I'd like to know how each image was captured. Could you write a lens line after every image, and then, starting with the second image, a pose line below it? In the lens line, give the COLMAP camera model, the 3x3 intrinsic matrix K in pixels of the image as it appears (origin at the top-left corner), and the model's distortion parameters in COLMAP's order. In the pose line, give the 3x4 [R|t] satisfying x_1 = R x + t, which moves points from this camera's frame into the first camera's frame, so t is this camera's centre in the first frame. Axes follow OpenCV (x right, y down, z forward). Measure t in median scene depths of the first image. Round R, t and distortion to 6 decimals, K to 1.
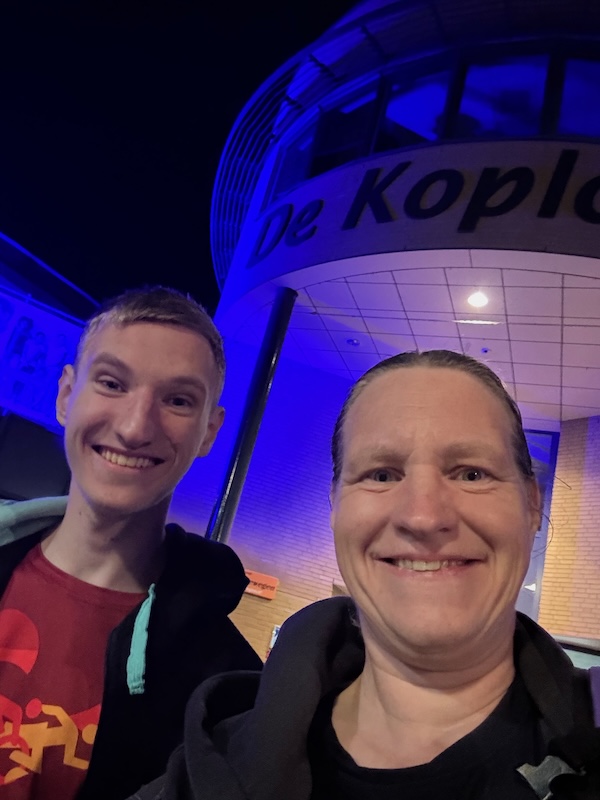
lens RADIAL K [[709.7, 0, 300.0], [0, 709.7, 400.0], [0, 0, 1]] dist [0.093868, -0.001279]
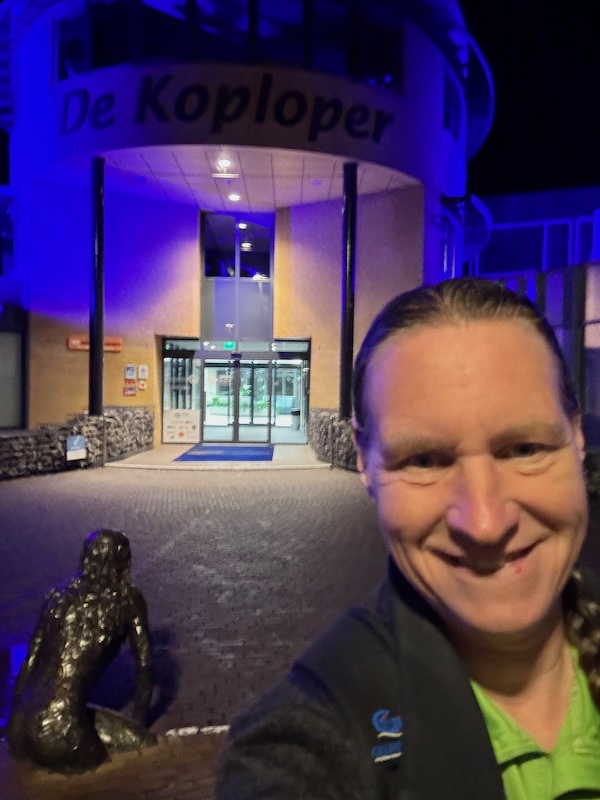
lens RADIAL K [[709.7, 0, 300.0], [0, 709.7, 400.0], [0, 0, 1]] dist [0.093868, -0.001279]
pose [[0.920053, -0.229301, 0.317684, -0.249808], [0.071065, 0.895066, 0.440235, -0.374369], [-0.385294, -0.382464, 0.839803, -0.685777]]
